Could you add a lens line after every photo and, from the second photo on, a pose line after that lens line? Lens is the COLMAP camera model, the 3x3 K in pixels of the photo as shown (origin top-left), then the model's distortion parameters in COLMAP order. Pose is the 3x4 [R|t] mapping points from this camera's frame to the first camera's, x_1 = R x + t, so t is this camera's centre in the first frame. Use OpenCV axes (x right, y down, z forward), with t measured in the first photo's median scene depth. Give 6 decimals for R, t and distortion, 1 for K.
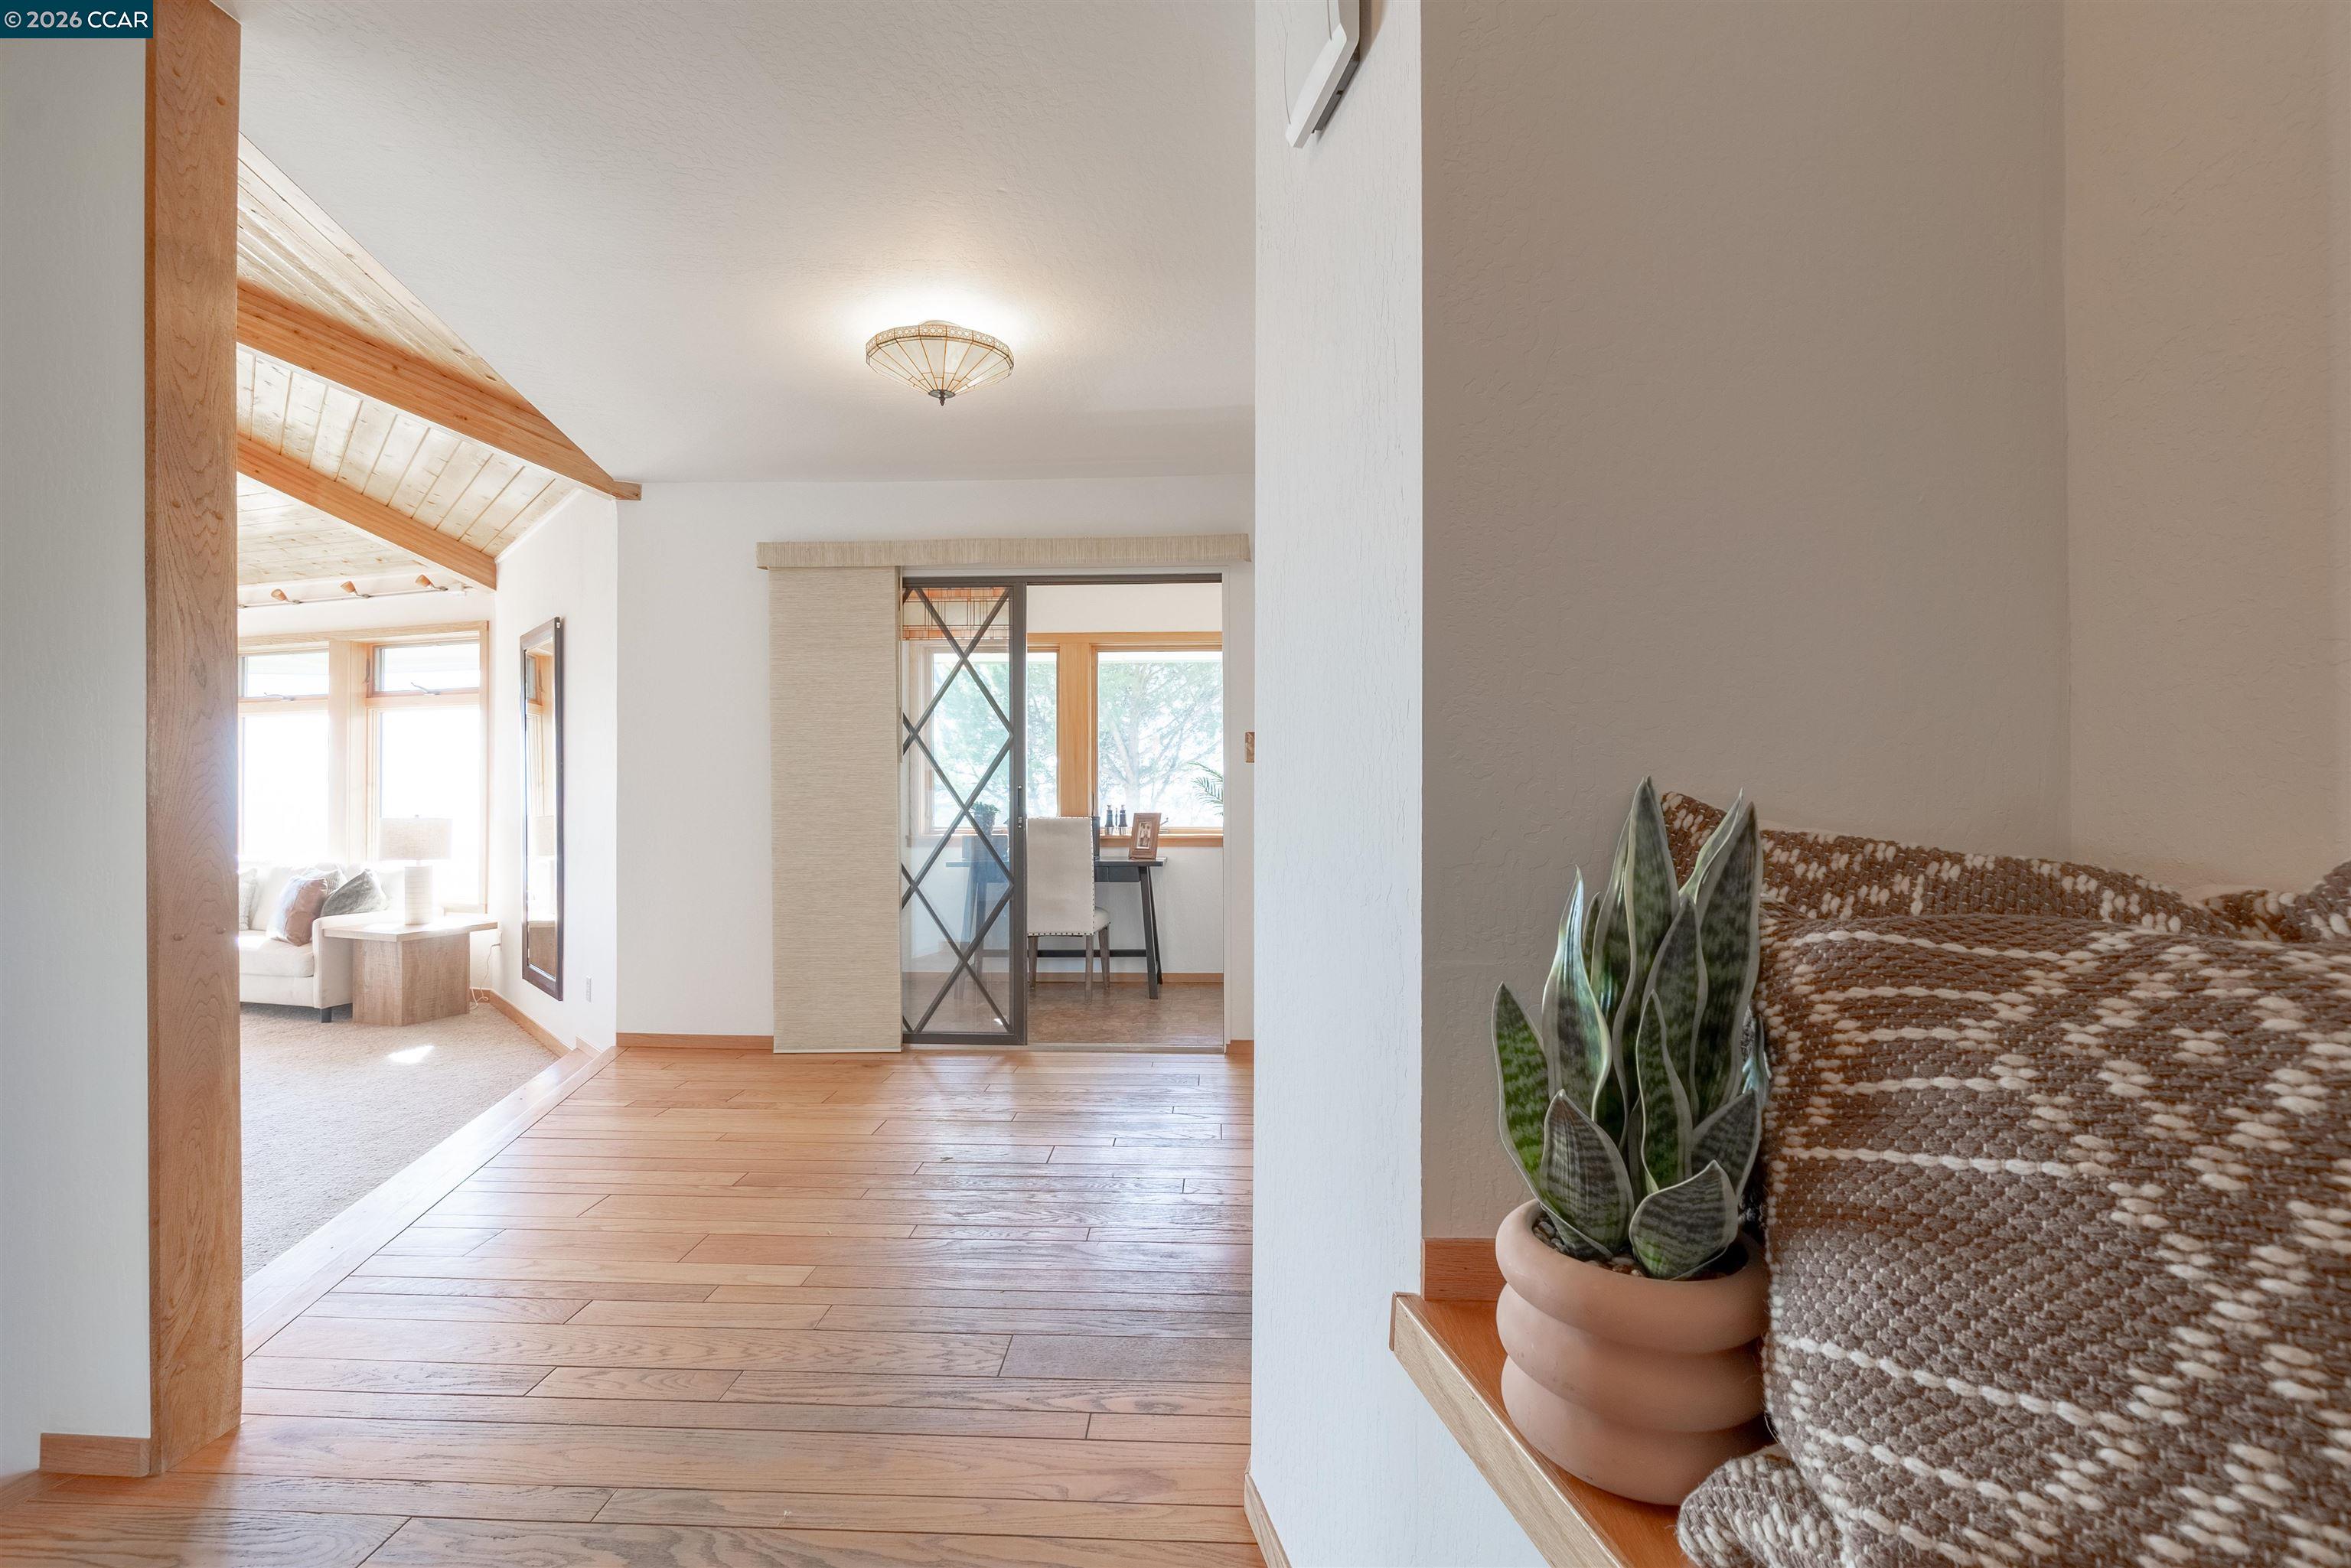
lens RADIAL K [[1044.6, 0, 1164.5], [0, 1044.6, 790.2], [0, 0, 1]] dist [0.000818, 0.000001]
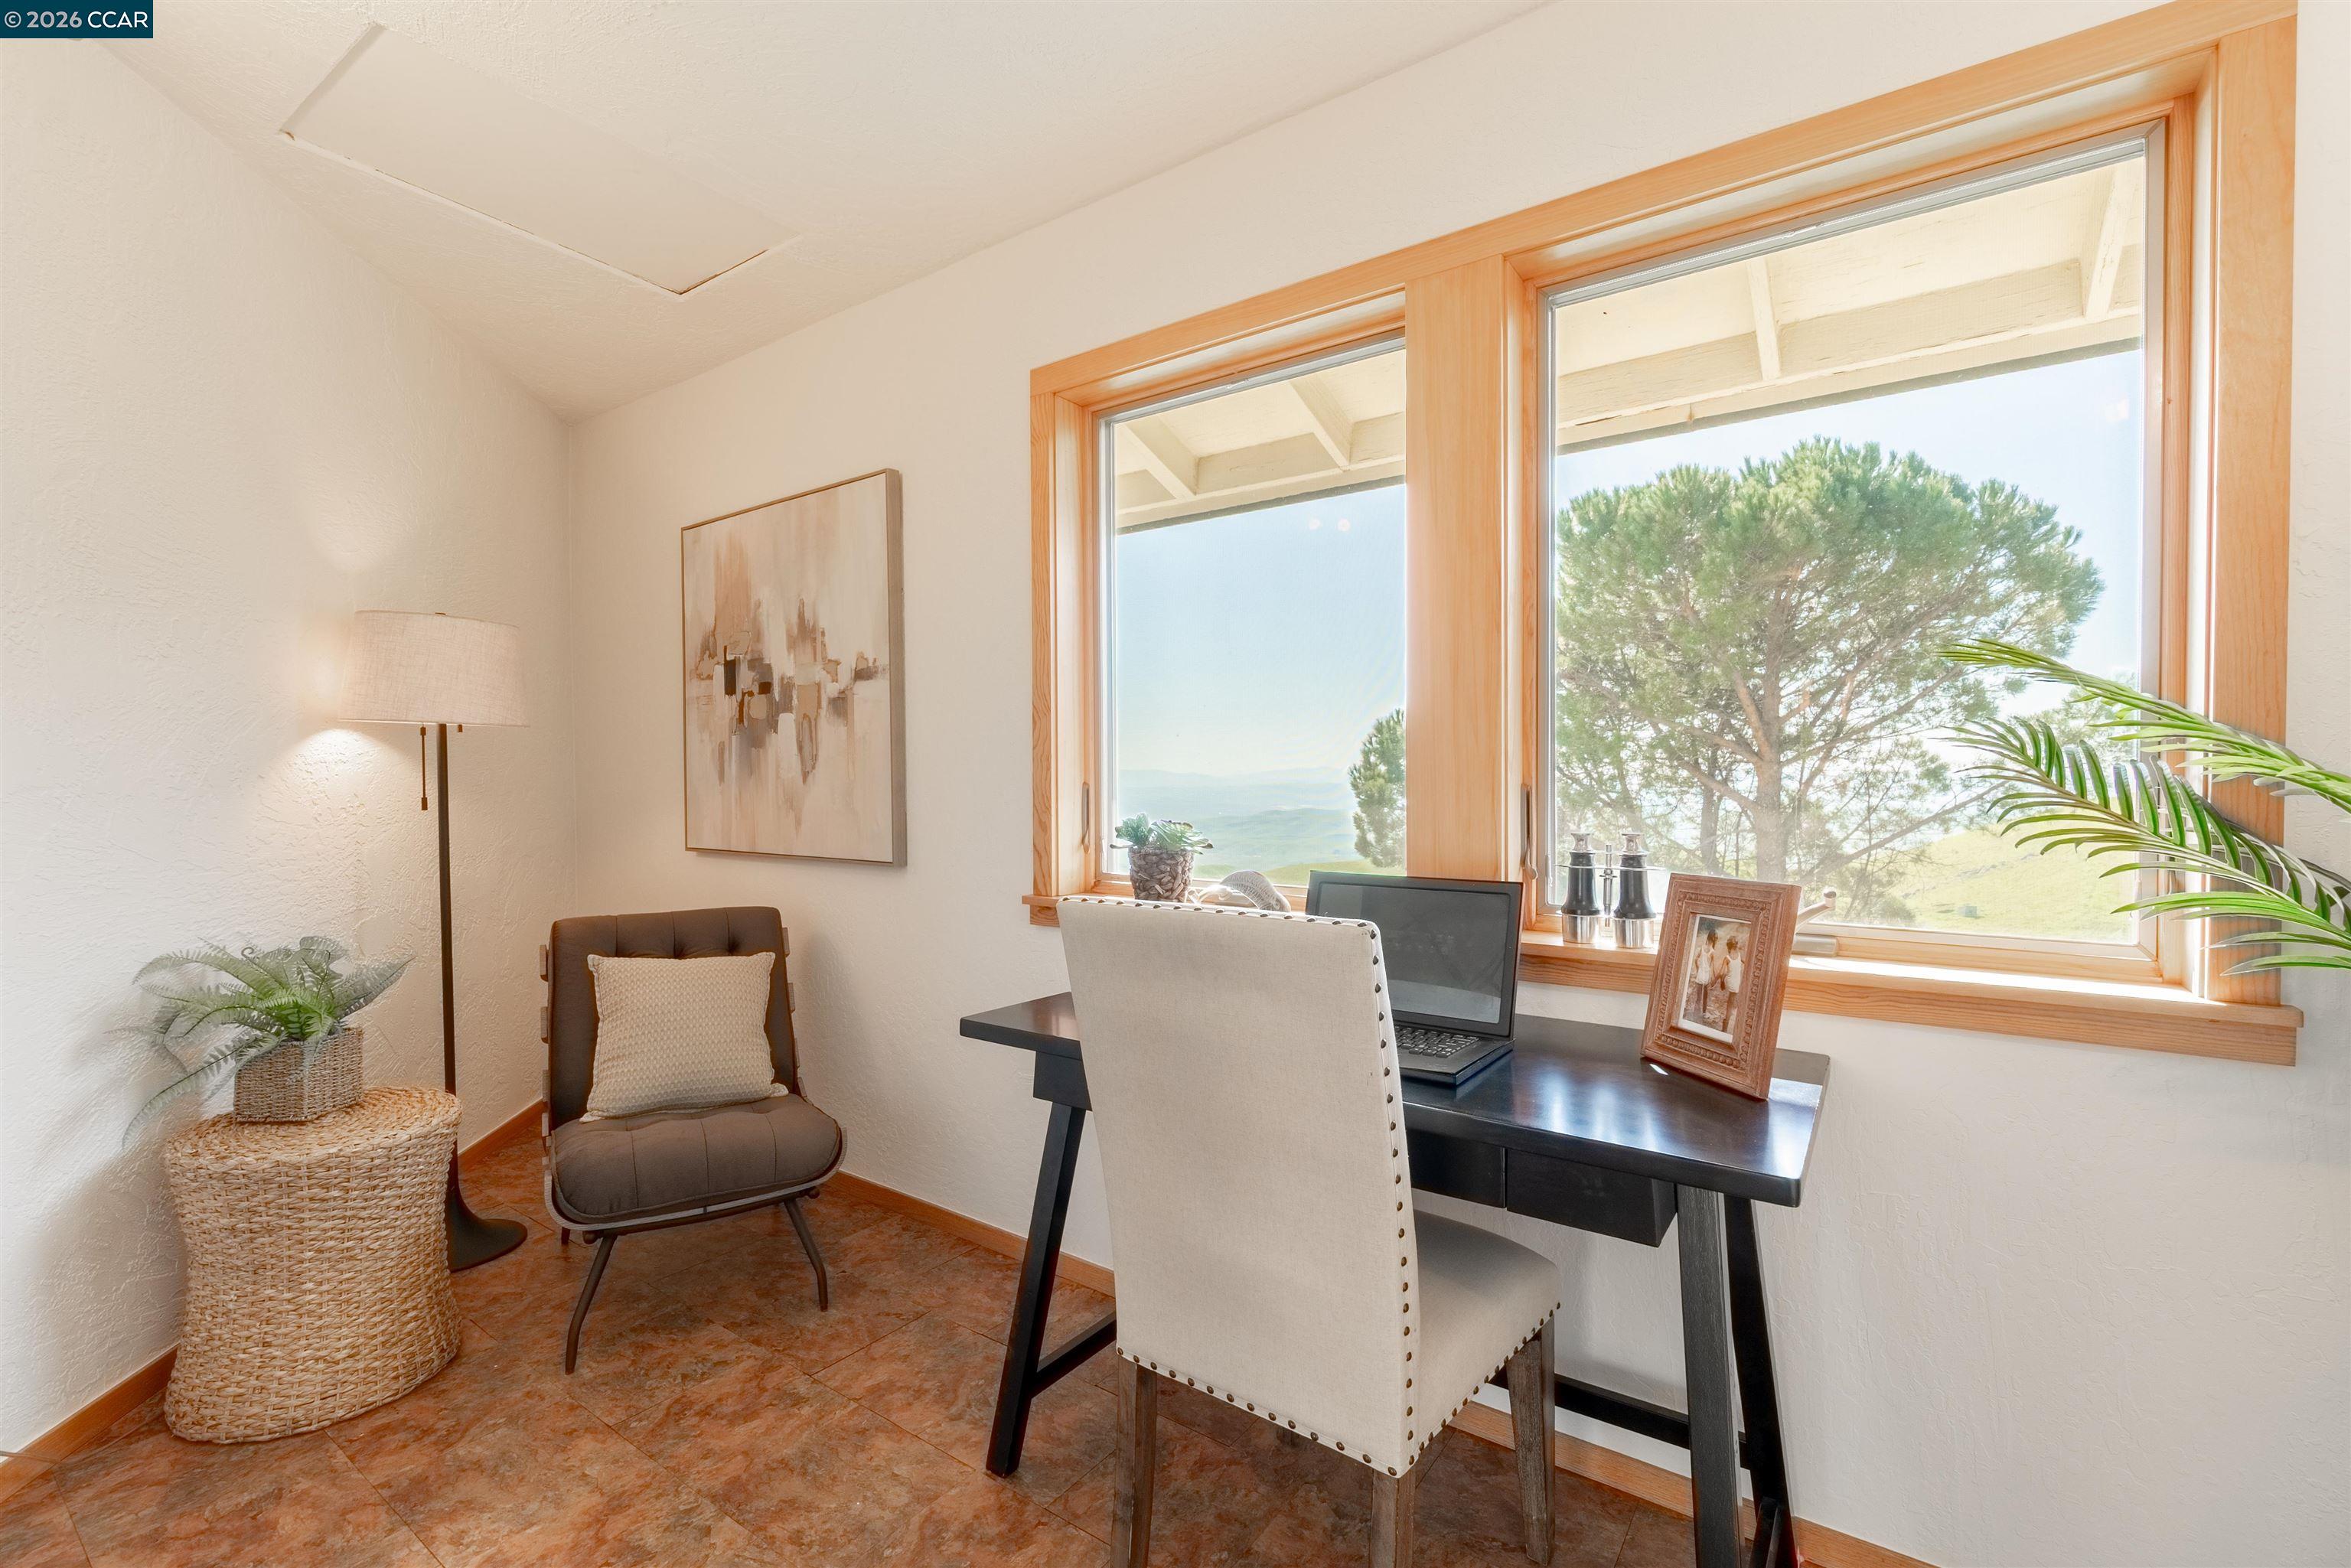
lens RADIAL K [[1044.6, 0, 1164.5], [0, 1044.6, 790.2], [0, 0, 1]] dist [0.000818, 0.000001]
pose [[0.846007, 0.001747, -0.533168, 0.000324], [0.008223, 0.999833, 0.016325, -0.000576], [0.533108, -0.018195, 0.845852, 0.174881]]
